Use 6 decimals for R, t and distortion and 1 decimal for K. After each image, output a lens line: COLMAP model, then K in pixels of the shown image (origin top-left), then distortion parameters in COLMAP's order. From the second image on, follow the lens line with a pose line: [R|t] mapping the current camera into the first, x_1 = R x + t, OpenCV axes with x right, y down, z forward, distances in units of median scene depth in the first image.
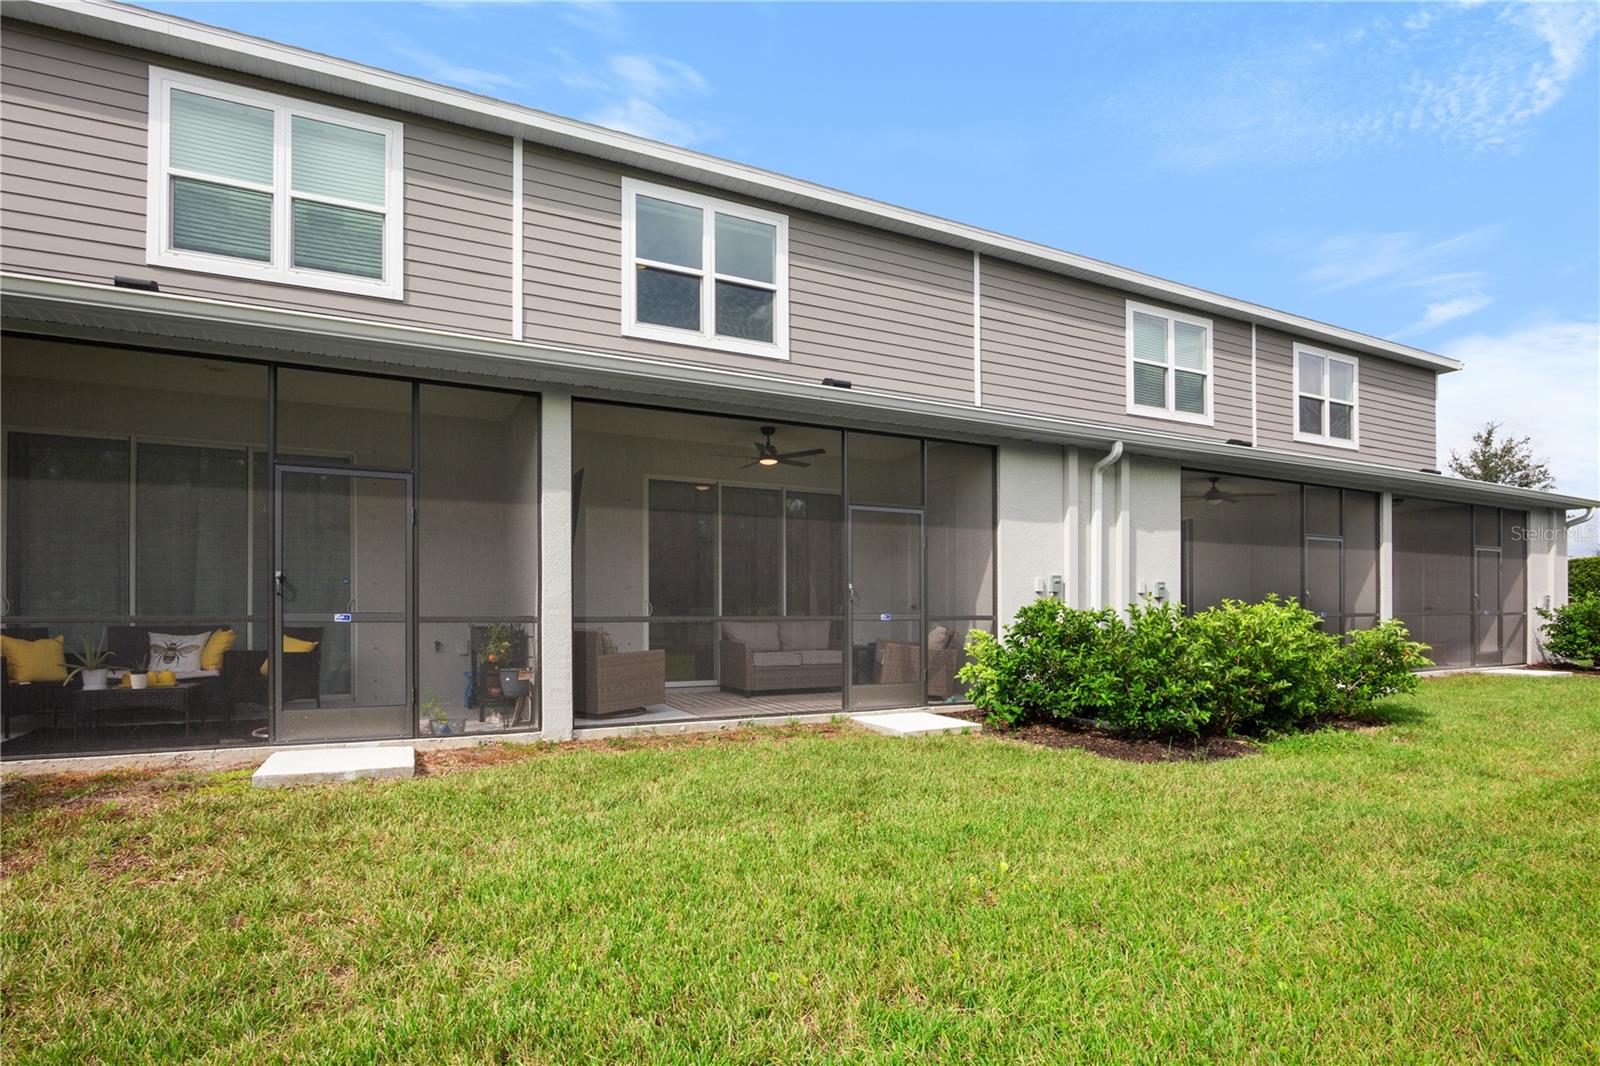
lens RADIAL K [[790.4, 0, 787.8], [0, 790.4, 595.7], [0, 0, 1]] dist [-0.021732, -0.001063]
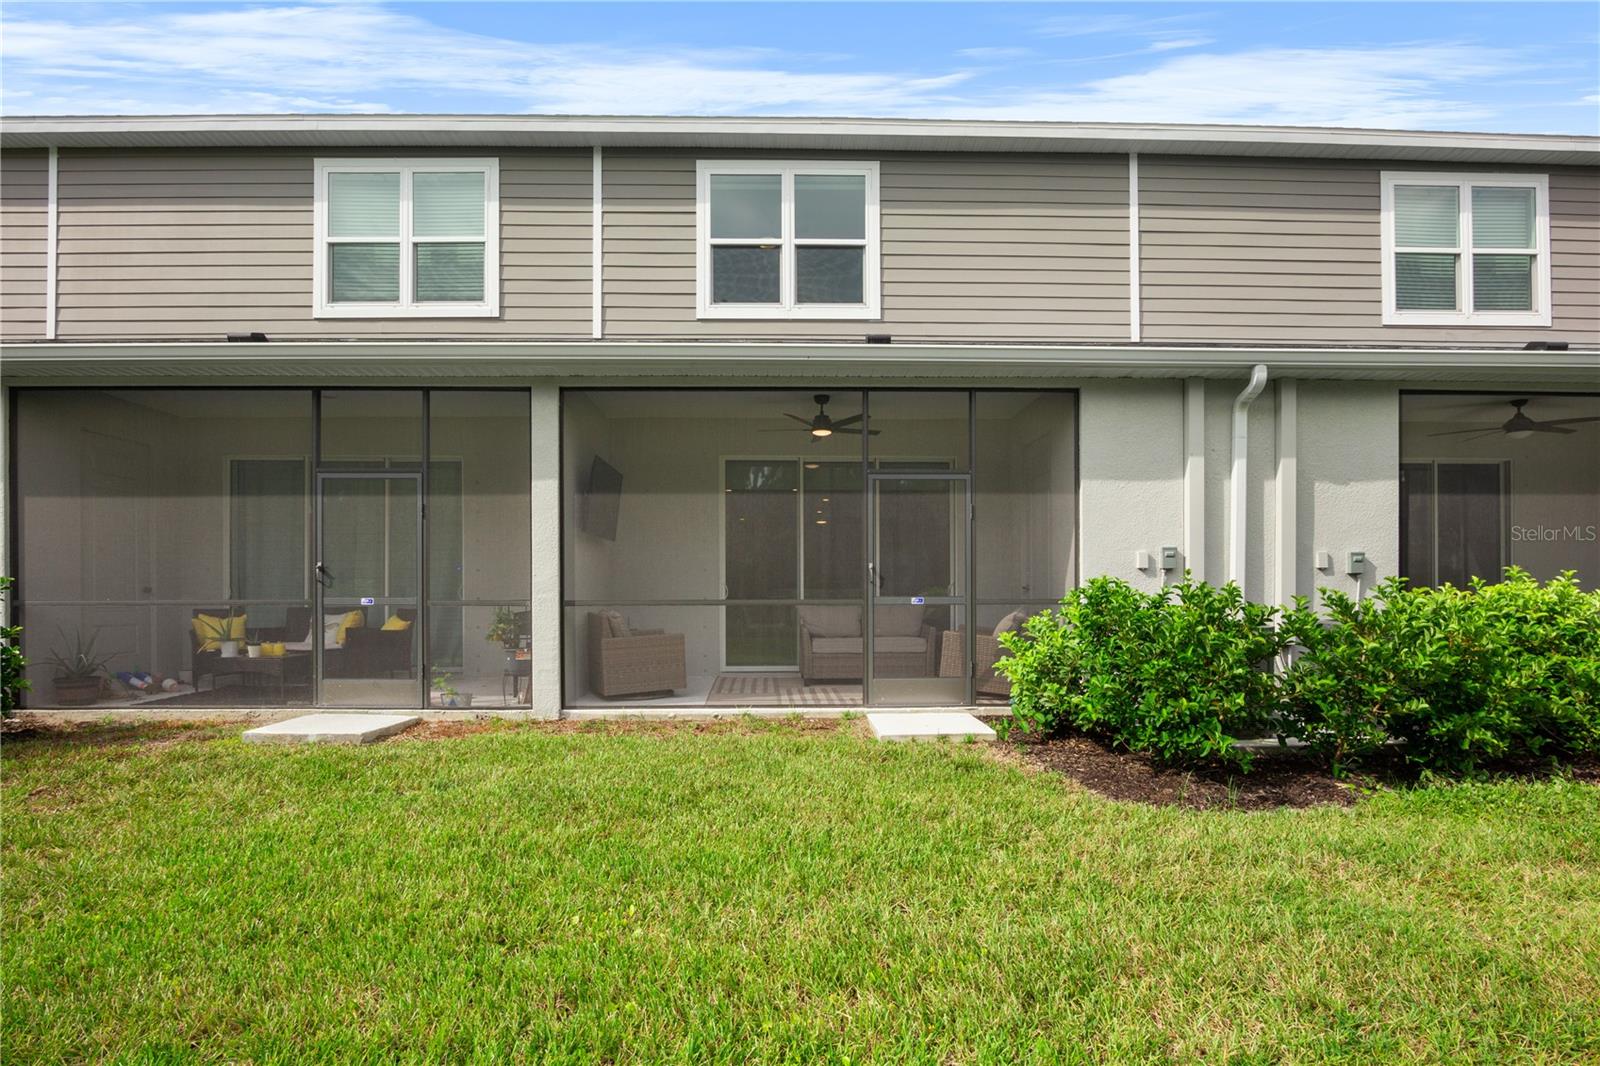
lens RADIAL K [[790.4, 0, 807.5], [0, 790.4, 580.4], [0, 0, 1]] dist [-0.021732, -0.001063]
pose [[0.908752, -0.008452, -0.417252, 0.340859], [0.011331, 0.999926, 0.004424, -0.000375], [0.417183, -0.008749, 0.908780, 0.146568]]
